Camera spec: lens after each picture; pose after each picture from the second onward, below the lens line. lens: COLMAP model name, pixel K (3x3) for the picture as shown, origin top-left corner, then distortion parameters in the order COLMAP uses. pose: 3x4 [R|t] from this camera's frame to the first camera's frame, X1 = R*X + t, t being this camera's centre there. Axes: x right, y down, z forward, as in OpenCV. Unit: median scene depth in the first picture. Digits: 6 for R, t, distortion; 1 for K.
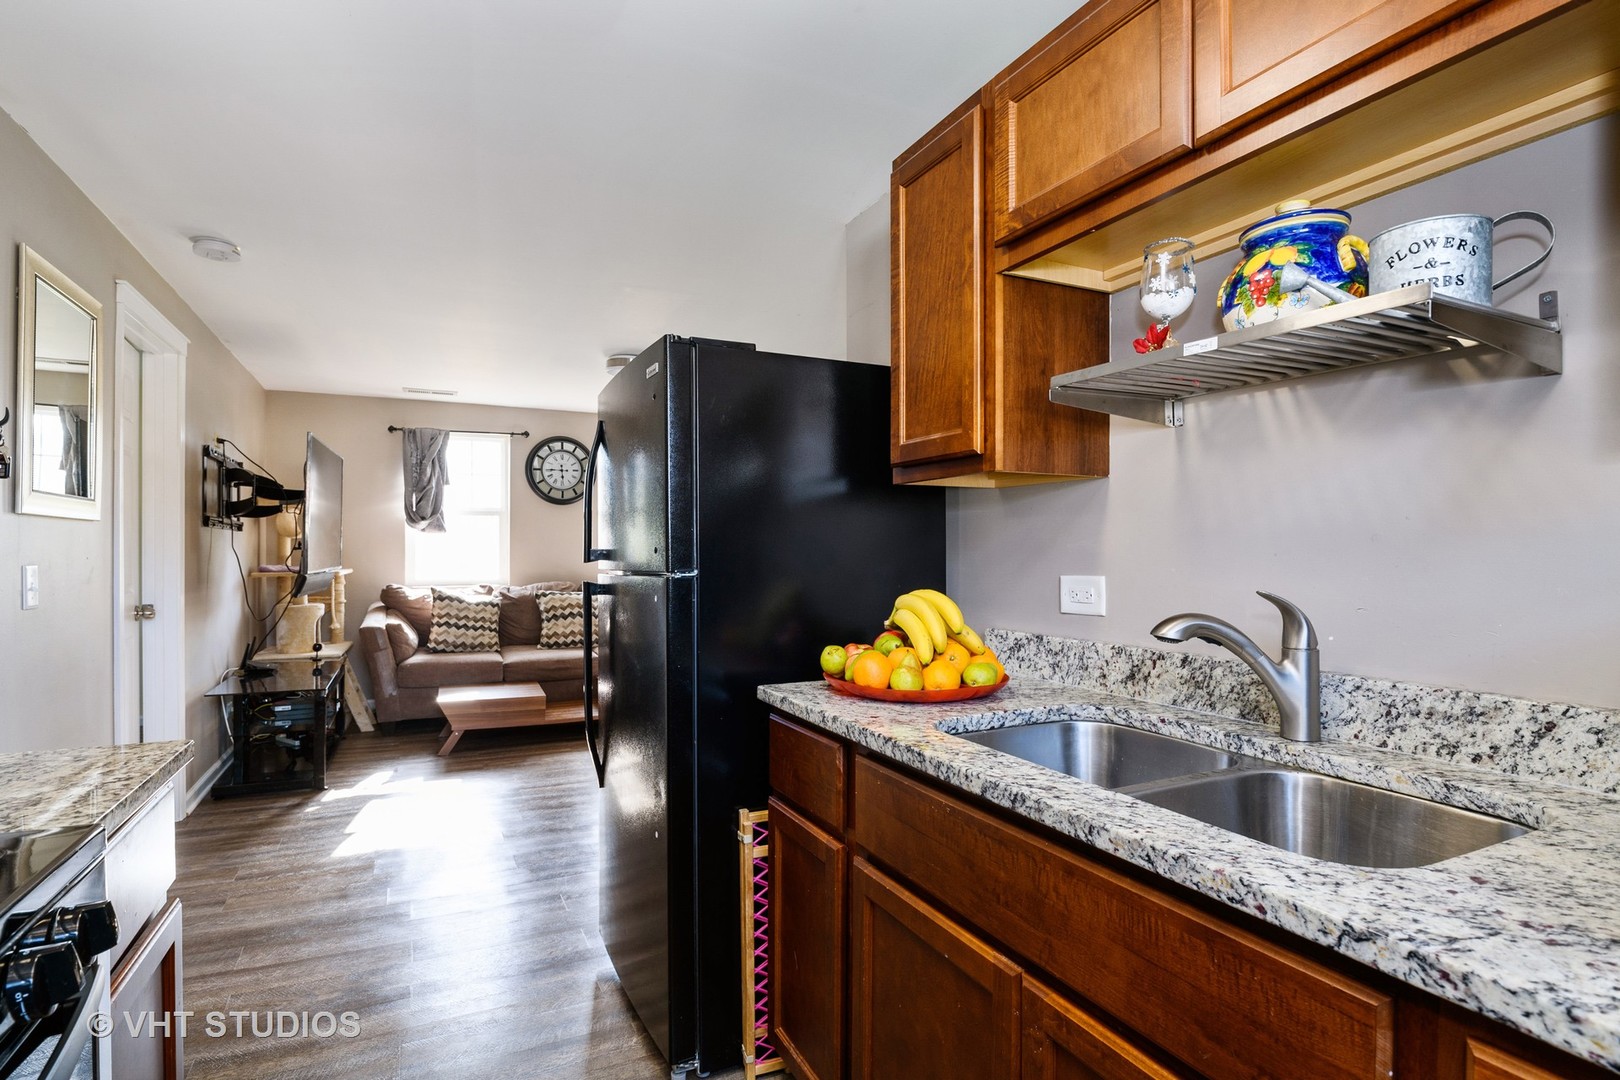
lens RADIAL K [[812.0, 0, 803.7], [0, 812.0, 549.1], [0, 0, 1]] dist [-0.002207, -0.000522]
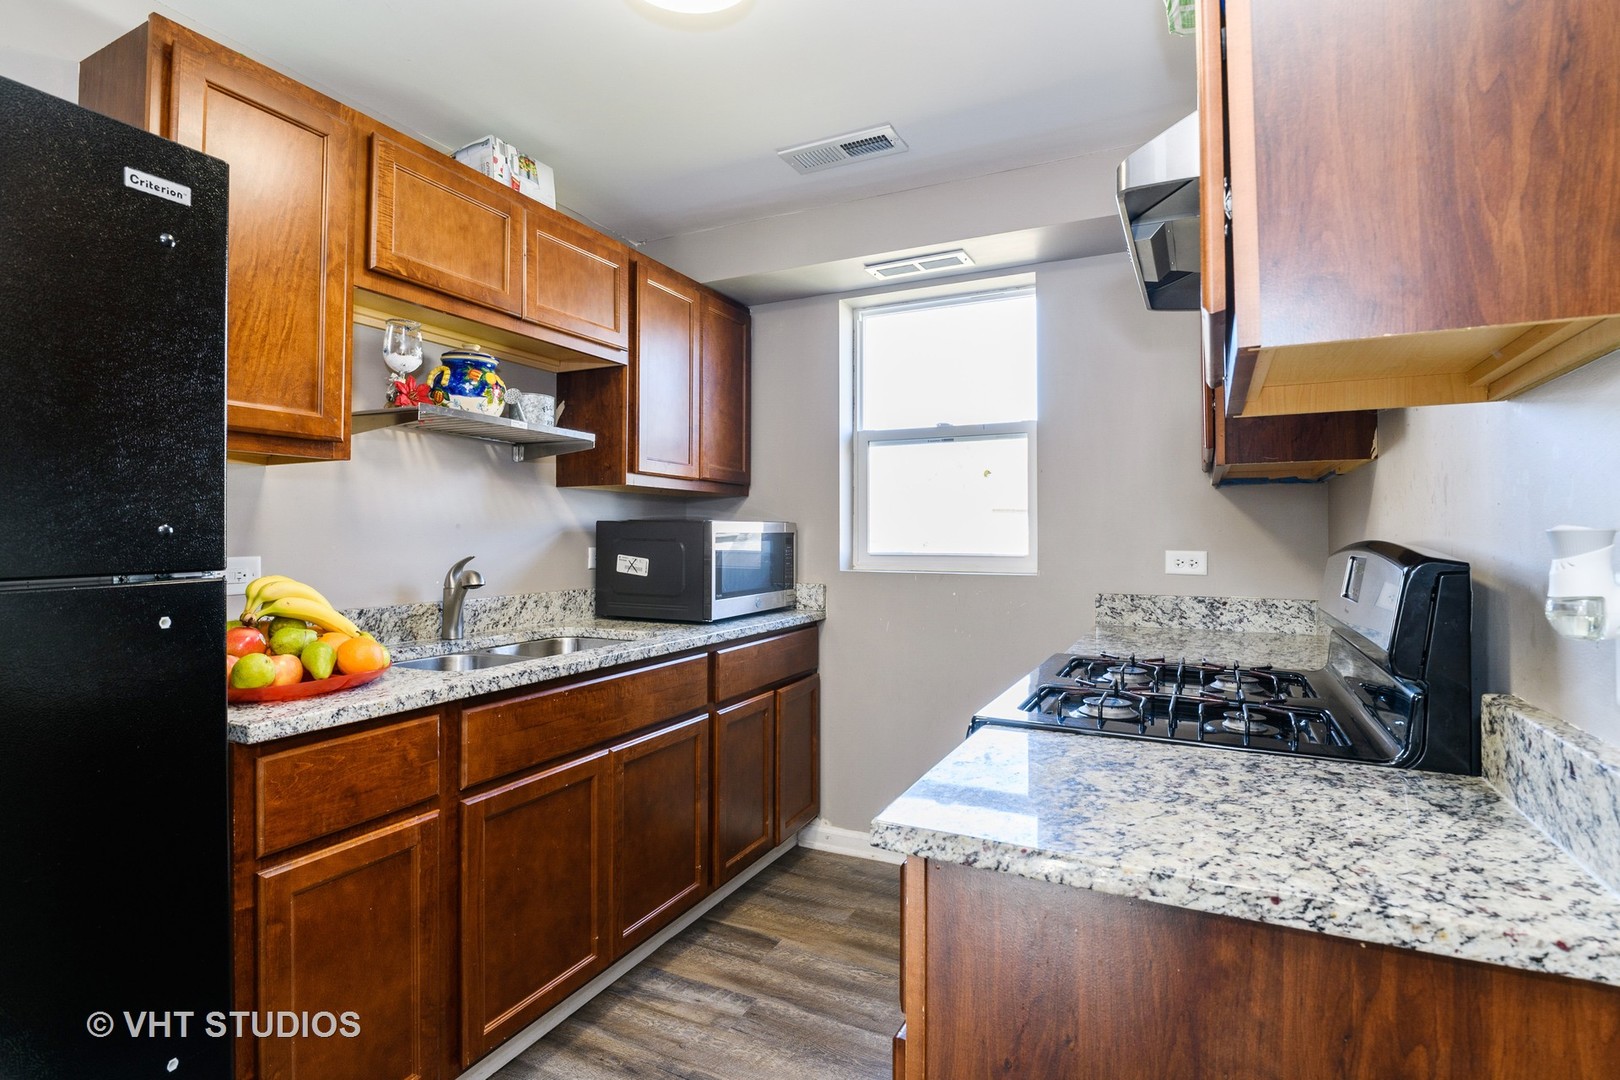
lens RADIAL K [[812.0, 0, 803.7], [0, 812.0, 549.1], [0, 0, 1]] dist [-0.002207, -0.000522]
pose [[-0.605942, -0.015895, 0.795350, -1.300559], [-0.001804, 0.999825, 0.018608, 0.002667], [-0.795507, 0.009841, -0.605865, 1.500992]]
